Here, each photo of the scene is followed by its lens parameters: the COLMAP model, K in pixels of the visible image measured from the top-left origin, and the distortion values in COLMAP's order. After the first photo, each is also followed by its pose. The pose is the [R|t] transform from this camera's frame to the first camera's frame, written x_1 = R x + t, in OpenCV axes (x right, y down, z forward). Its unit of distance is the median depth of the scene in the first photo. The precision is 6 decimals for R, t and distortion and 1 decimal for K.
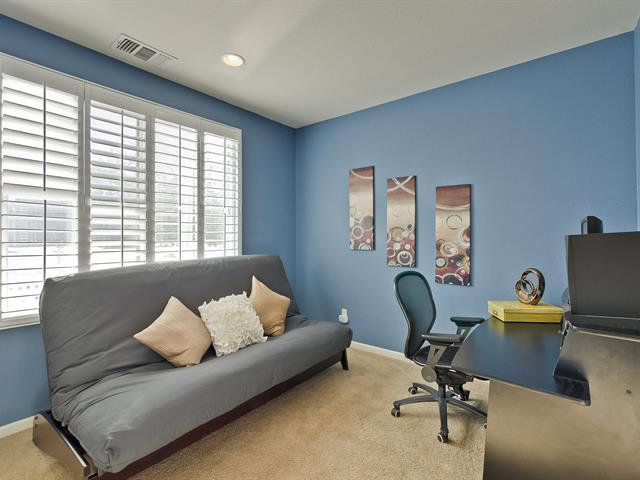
lens RADIAL K [[311.8, 0, 320.0], [0, 311.8, 240.0], [0, 0, 1]] dist [0.000615, -0.000008]
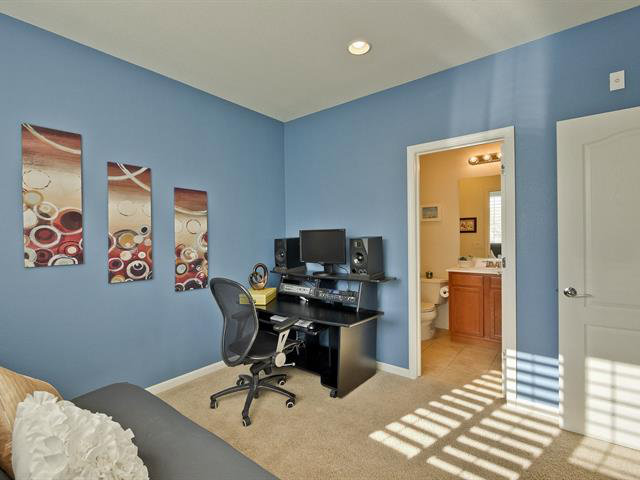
lens RADIAL K [[311.8, 0, 320.0], [0, 311.8, 240.0], [0, 0, 1]] dist [0.000615, -0.000008]
pose [[0.007992, -0.006422, 0.999947, -0.512253], [0.024769, 0.999674, 0.006222, -0.010194], [-0.999661, 0.024718, 0.008148, 0.535245]]
